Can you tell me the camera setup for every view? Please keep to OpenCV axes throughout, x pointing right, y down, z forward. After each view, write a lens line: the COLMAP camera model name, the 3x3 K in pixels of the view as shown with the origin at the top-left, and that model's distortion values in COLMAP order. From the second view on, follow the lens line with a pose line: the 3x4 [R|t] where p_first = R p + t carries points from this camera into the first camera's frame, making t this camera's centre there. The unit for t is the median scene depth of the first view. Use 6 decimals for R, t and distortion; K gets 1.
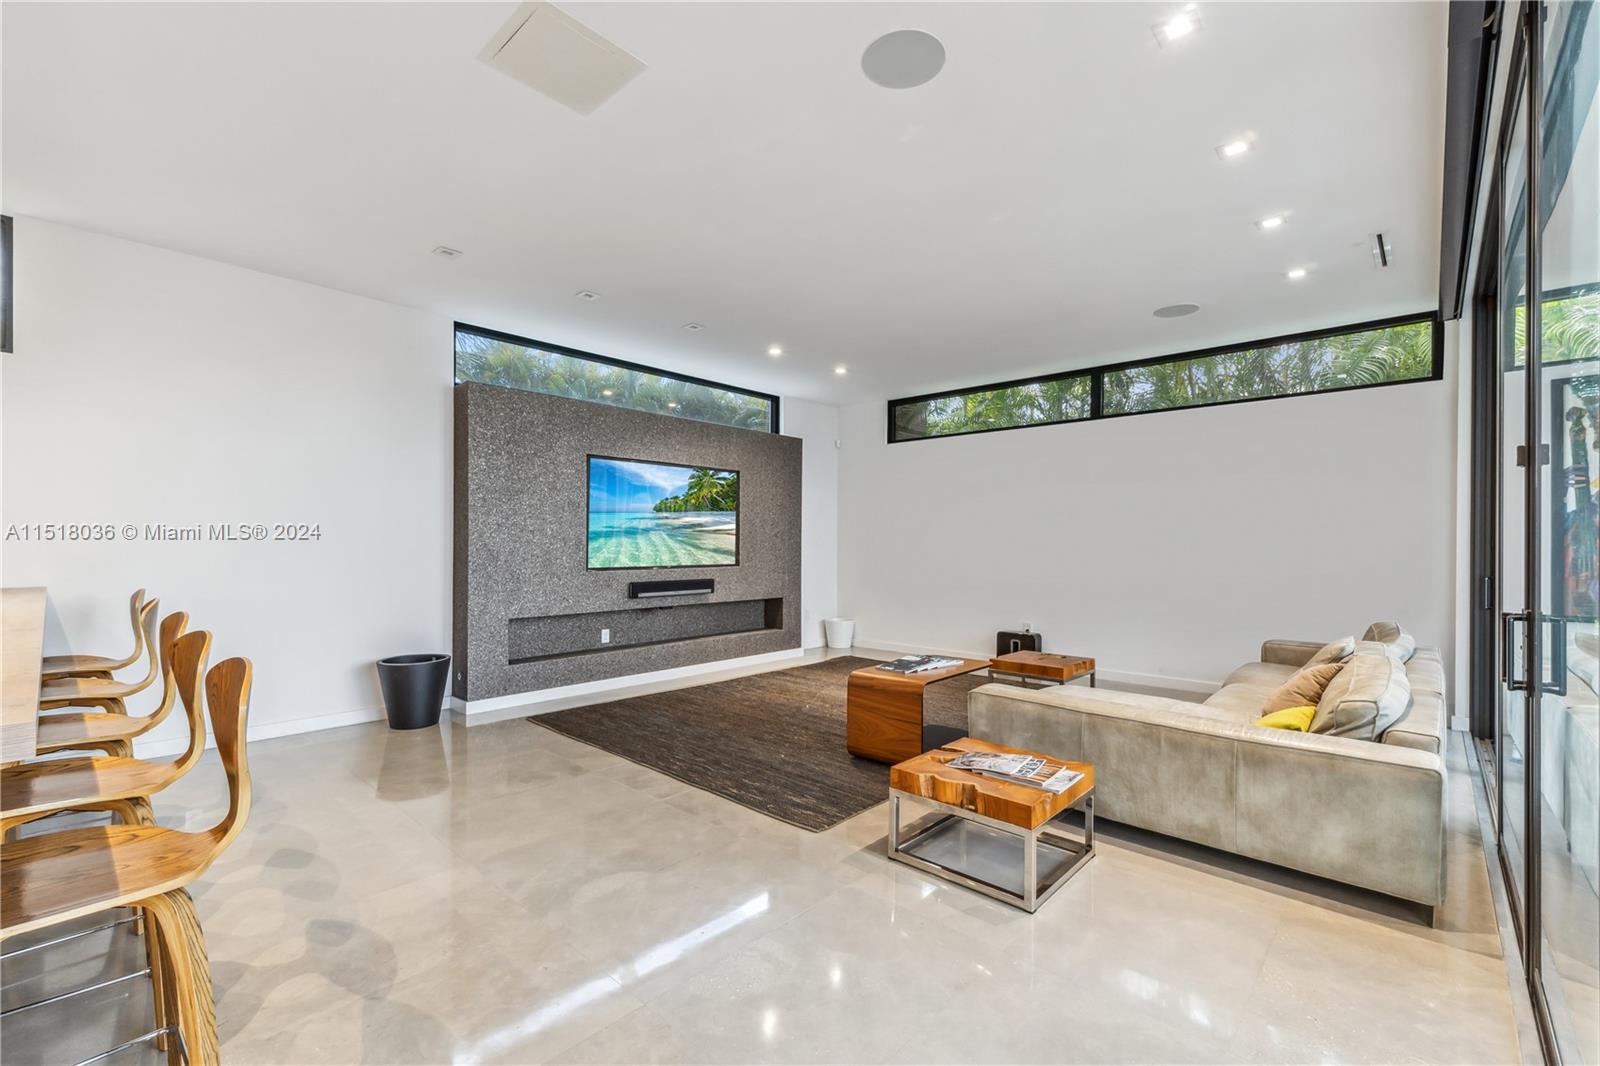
lens RADIAL K [[688.5, 0, 799.0], [0, 688.5, 539.4], [0, 0, 1]] dist [0.008978, -0.000061]
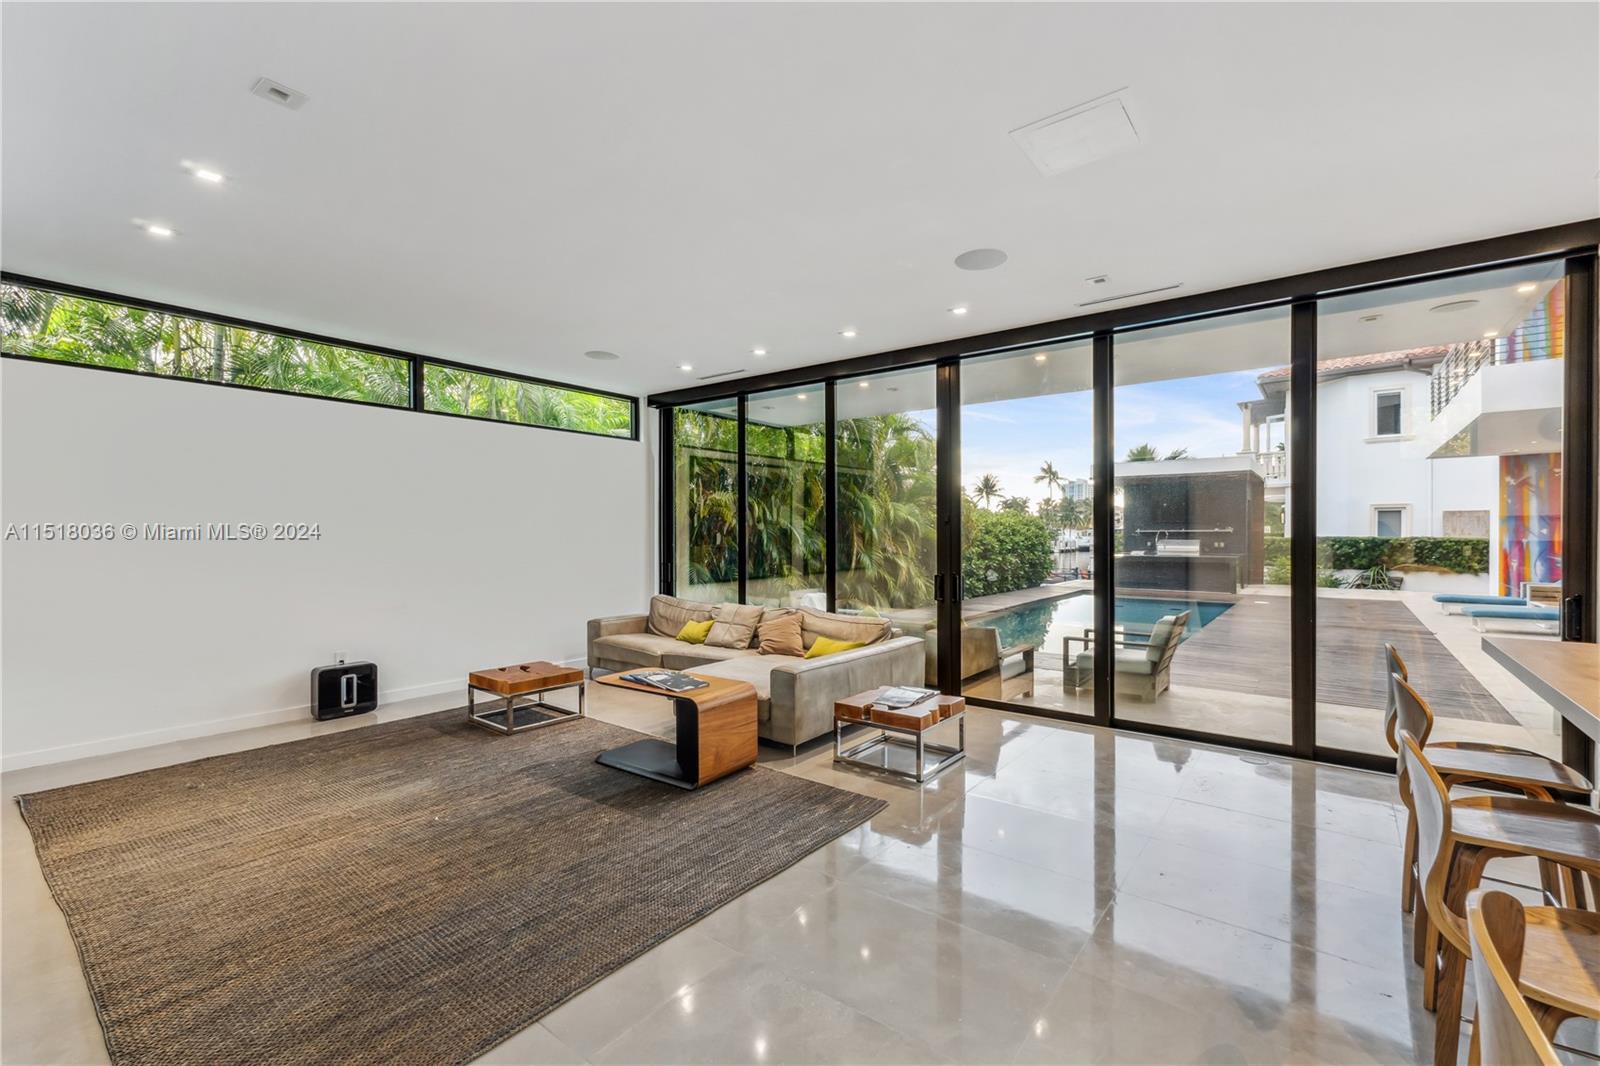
lens RADIAL K [[688.5, 0, 801.1], [0, 688.5, 538.6], [0, 0, 1]] dist [0.008978, -0.000061]
pose [[-0.086893, -0.015589, 0.996096, -0.729521], [-0.003536, 0.999876, 0.015339, -0.032449], [-0.996211, -0.002190, -0.086937, 0.803479]]
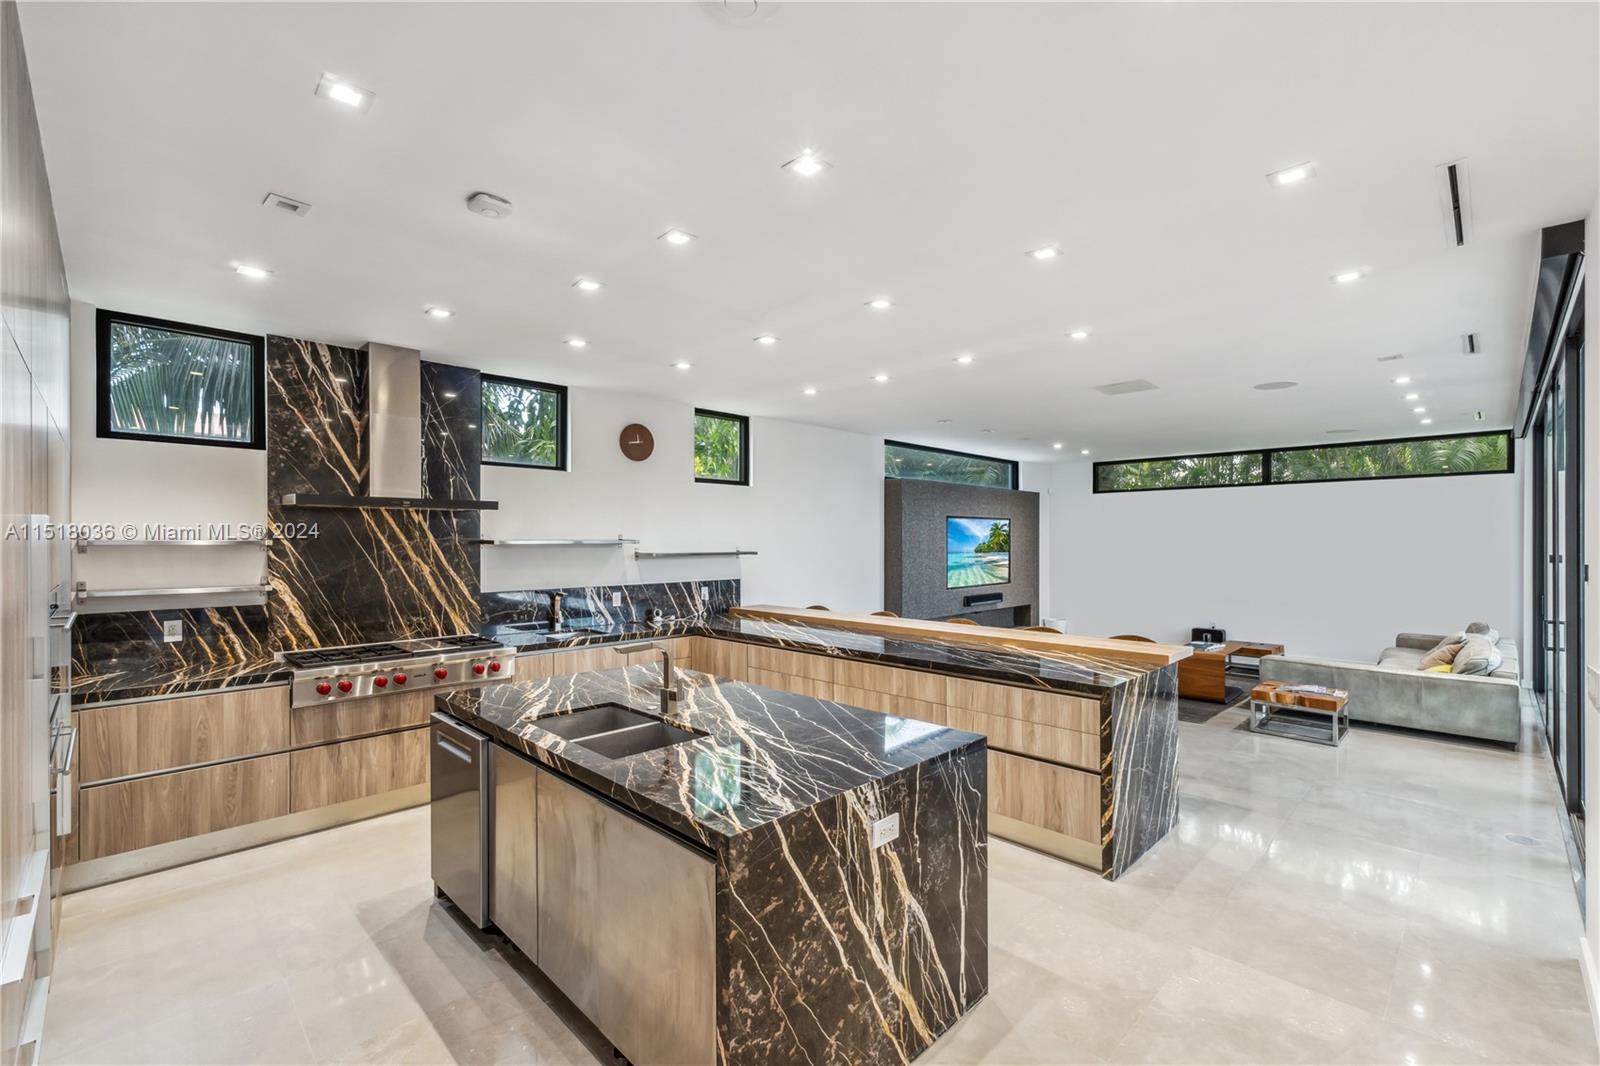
lens RADIAL K [[688.5, 0, 794.4], [0, 688.5, 538.3], [0, 0, 1]] dist [0.008978, -0.000061]
pose [[0.998742, -0.007921, -0.049509, -0.710112], [0.008094, 0.999962, 0.003307, -0.100548], [0.049481, -0.003703, 0.998768, -0.744449]]
